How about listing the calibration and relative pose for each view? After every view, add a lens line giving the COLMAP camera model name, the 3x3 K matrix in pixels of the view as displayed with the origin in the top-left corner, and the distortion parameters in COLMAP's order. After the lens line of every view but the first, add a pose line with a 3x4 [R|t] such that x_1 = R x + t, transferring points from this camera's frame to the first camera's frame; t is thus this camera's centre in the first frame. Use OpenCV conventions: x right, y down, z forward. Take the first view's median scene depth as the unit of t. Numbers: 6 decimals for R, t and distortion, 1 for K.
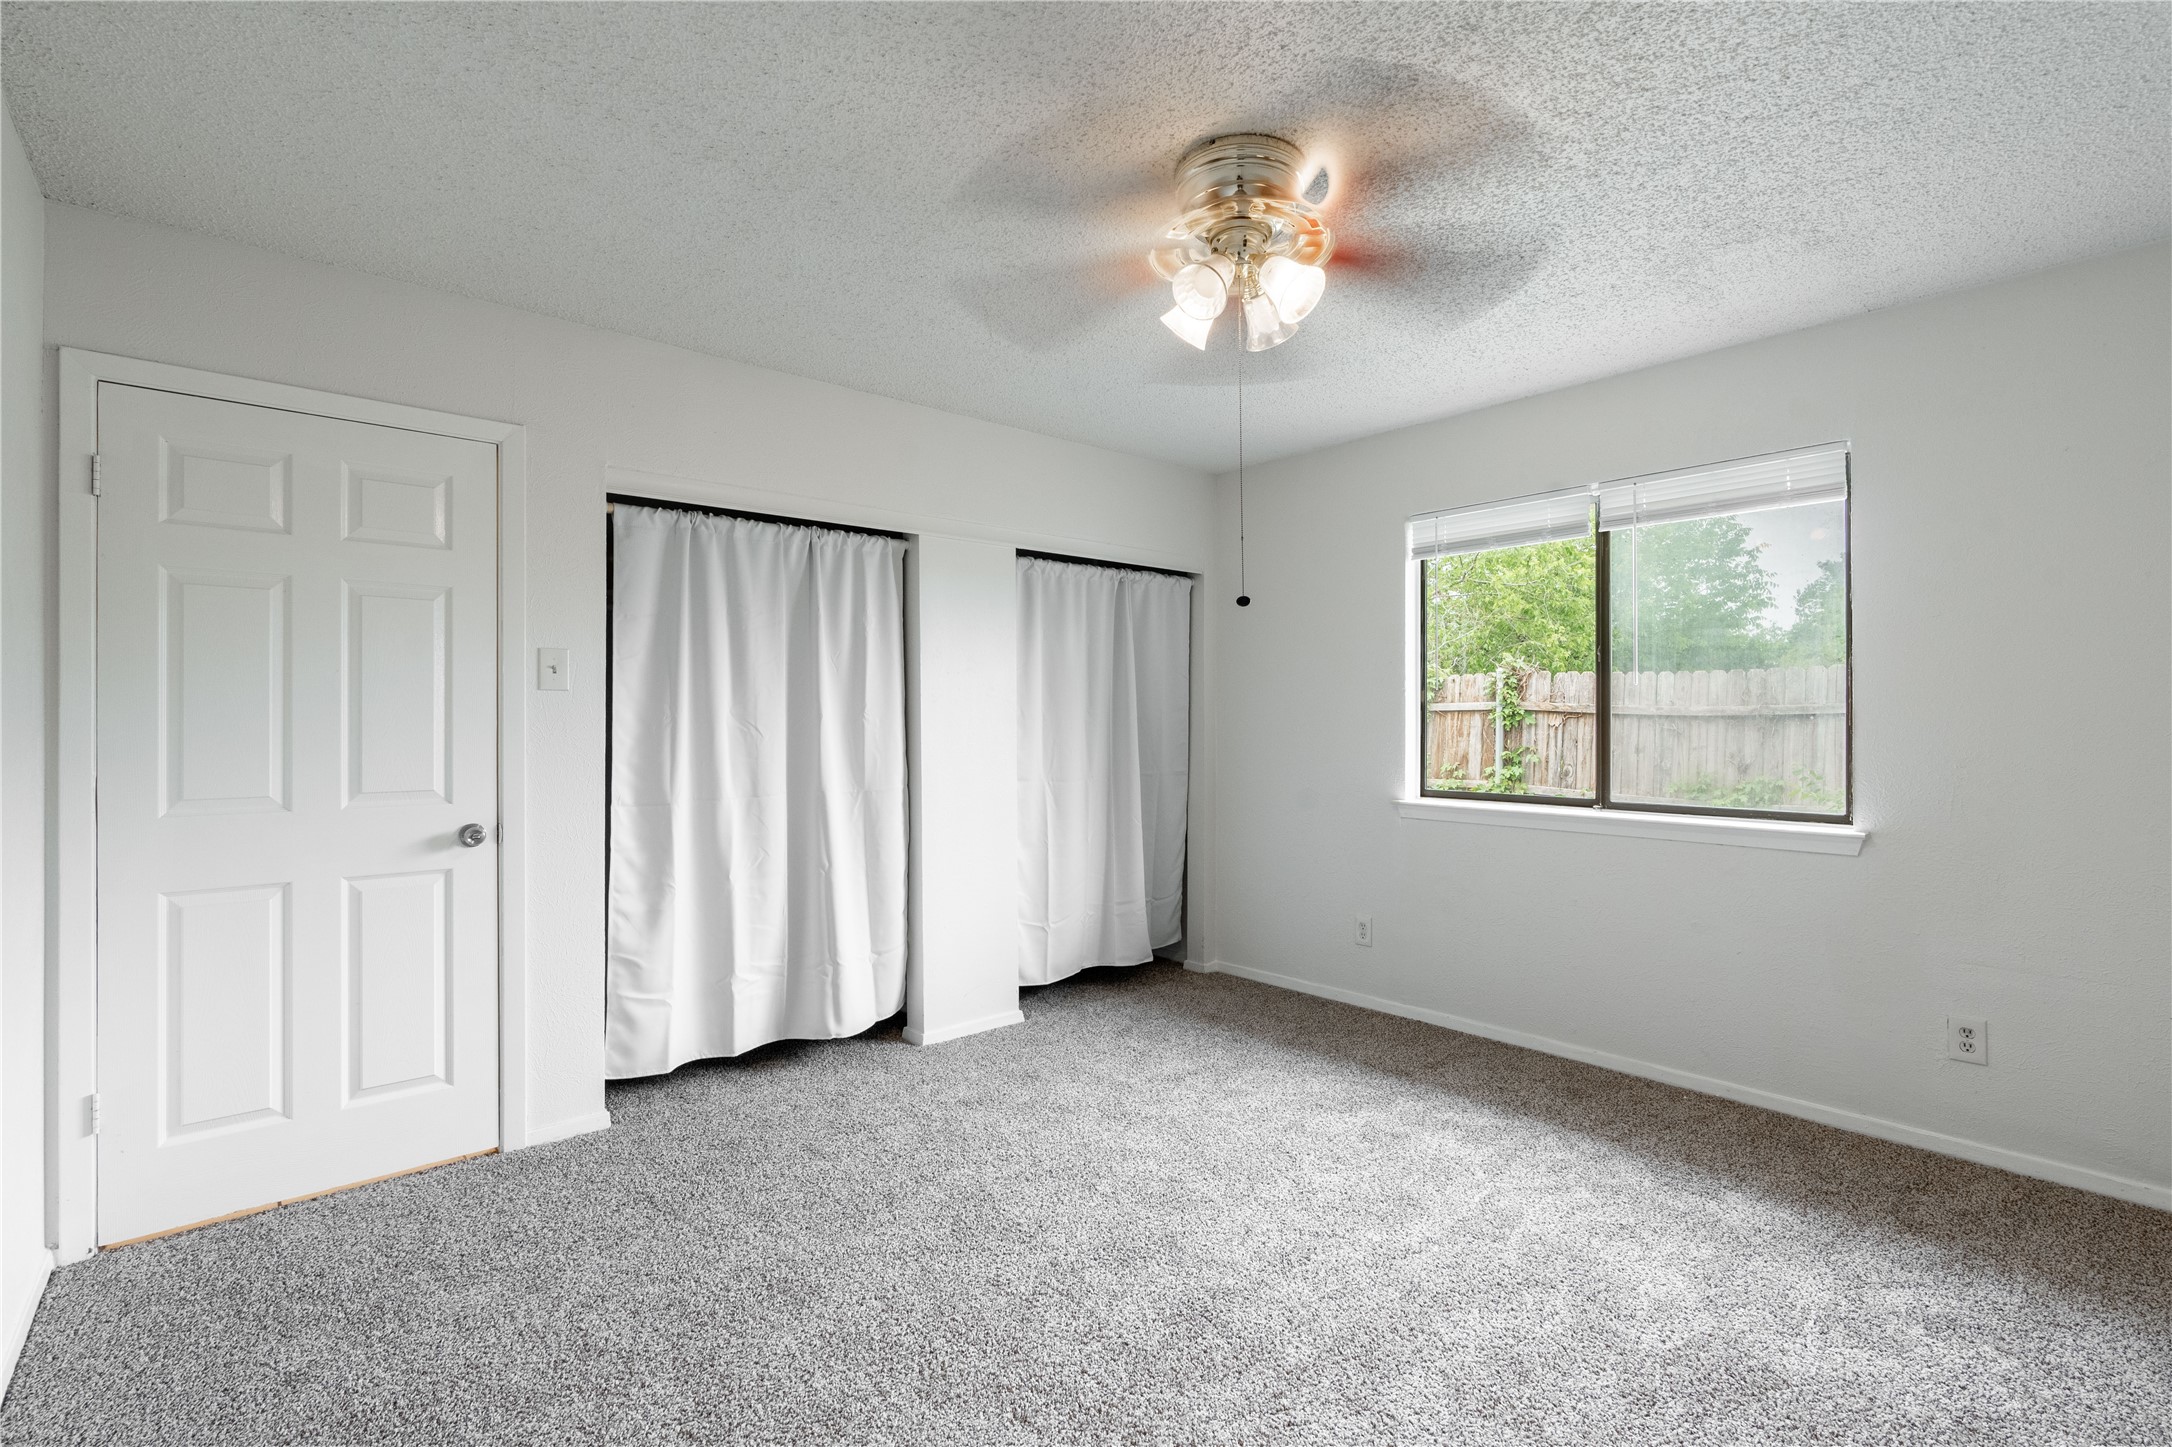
lens RADIAL K [[977.3, 0, 1083.9], [0, 977.3, 724.5], [0, 0, 1]] dist [-0.013827, 0.004829]
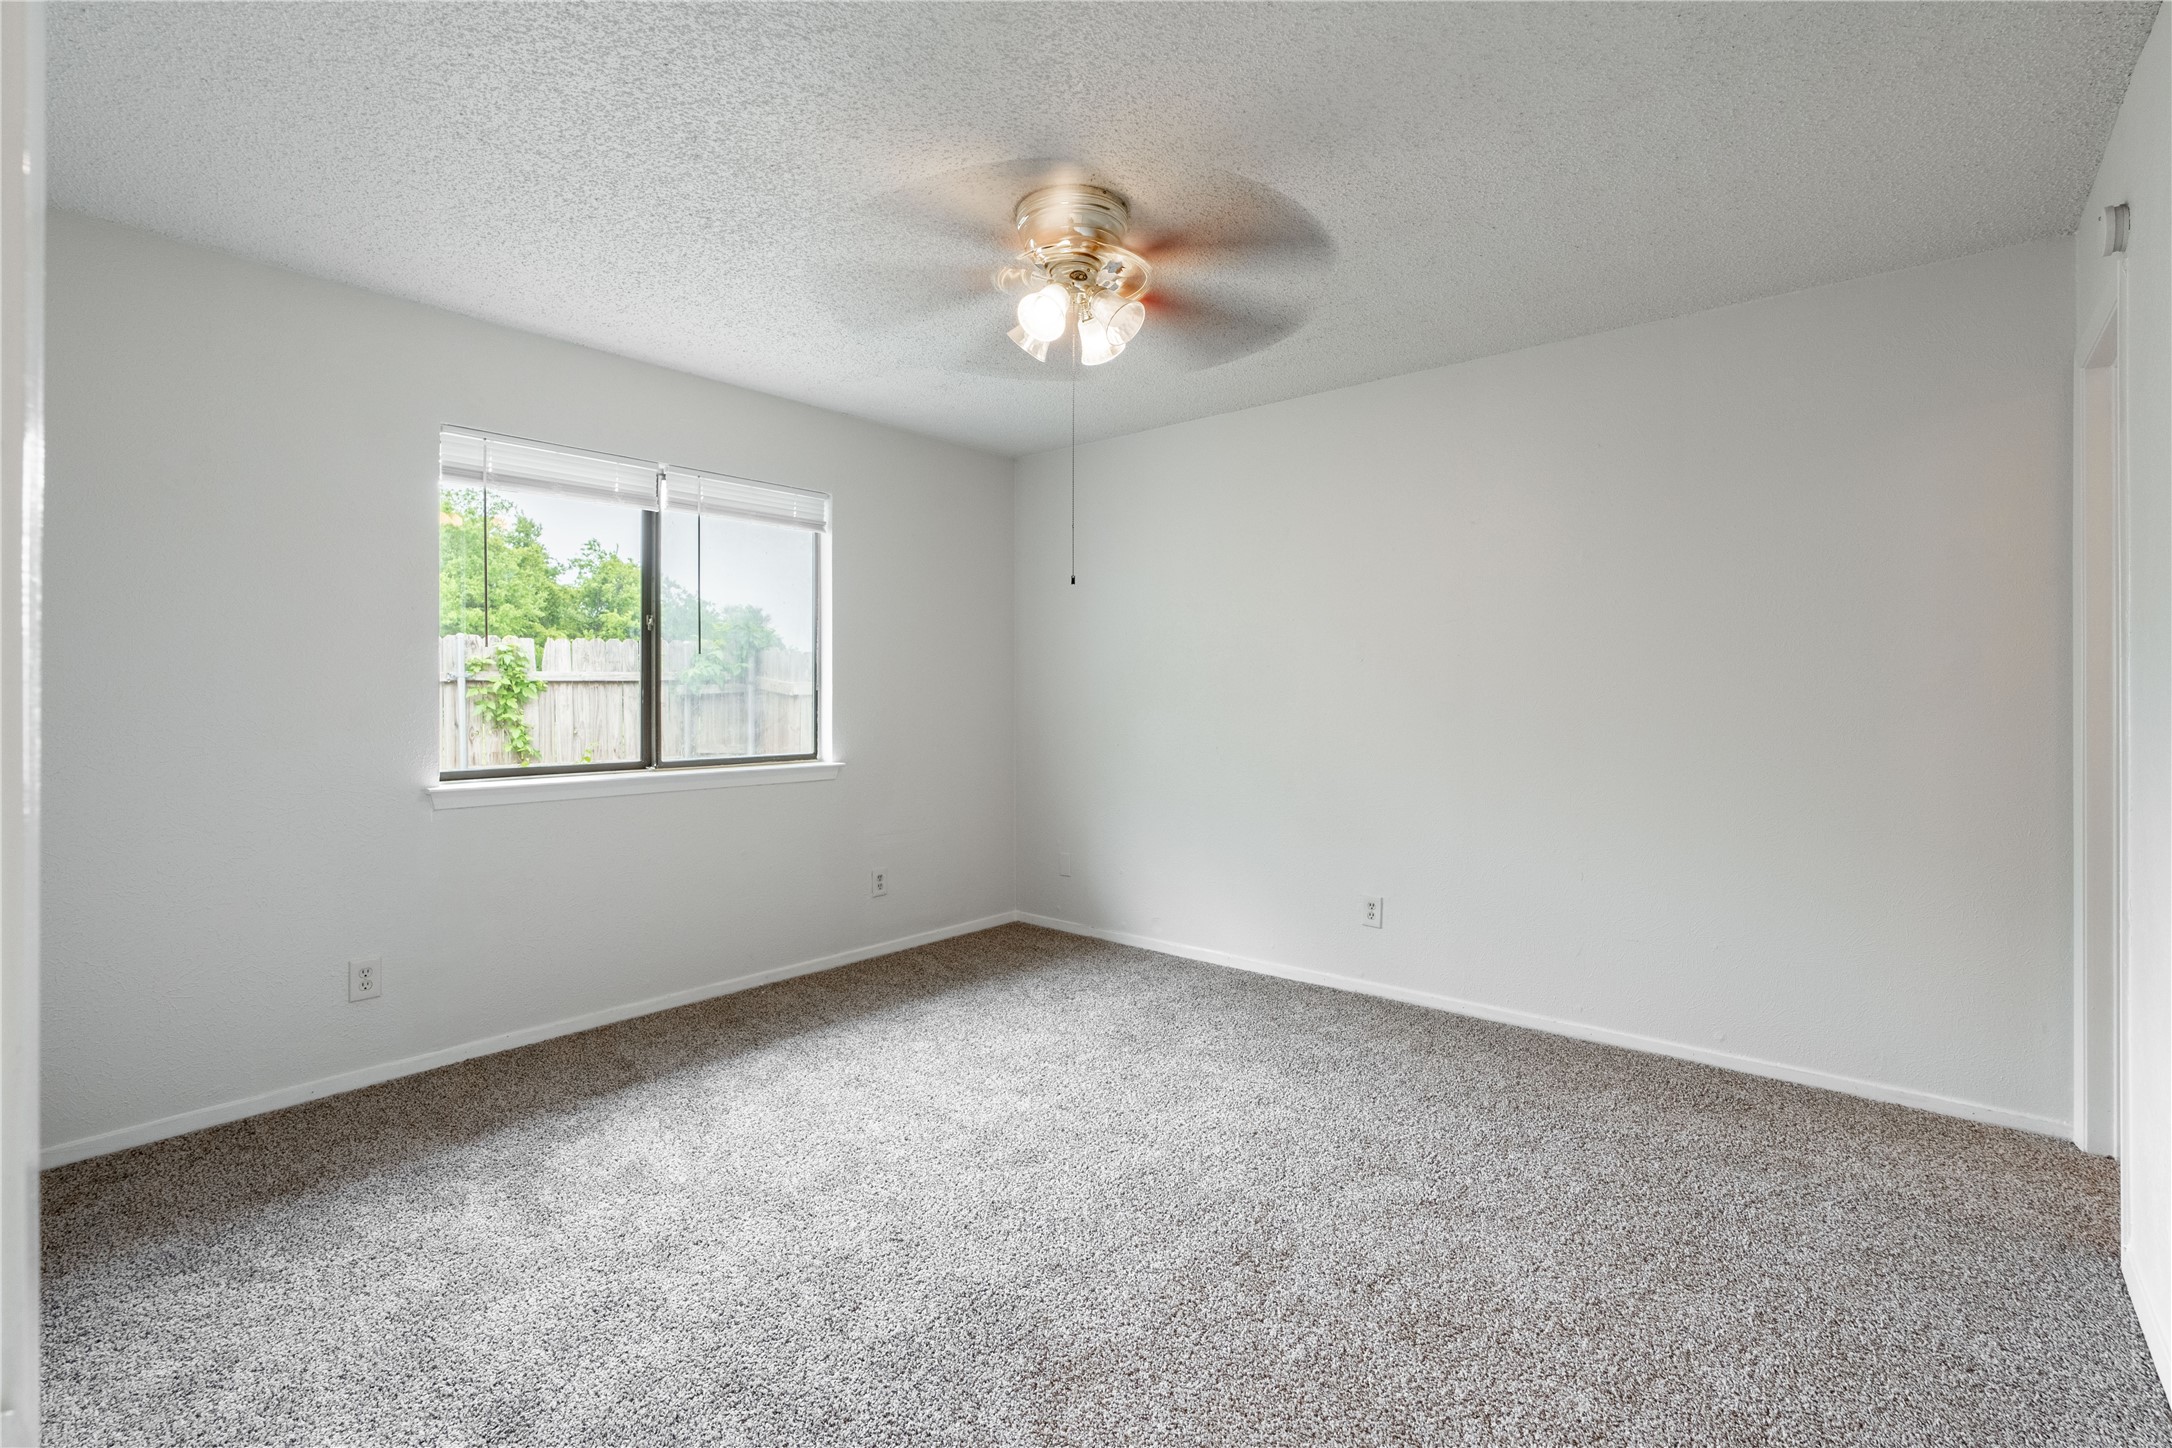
lens RADIAL K [[977.3, 0, 1087.0], [0, 977.3, 701.4], [0, 0, 1]] dist [-0.013827, 0.004829]
pose [[-0.155895, -0.008545, 0.987737, -0.611790], [0.004739, 0.999945, 0.009399, 0.004097], [-0.987762, 0.006146, -0.155846, 0.718841]]
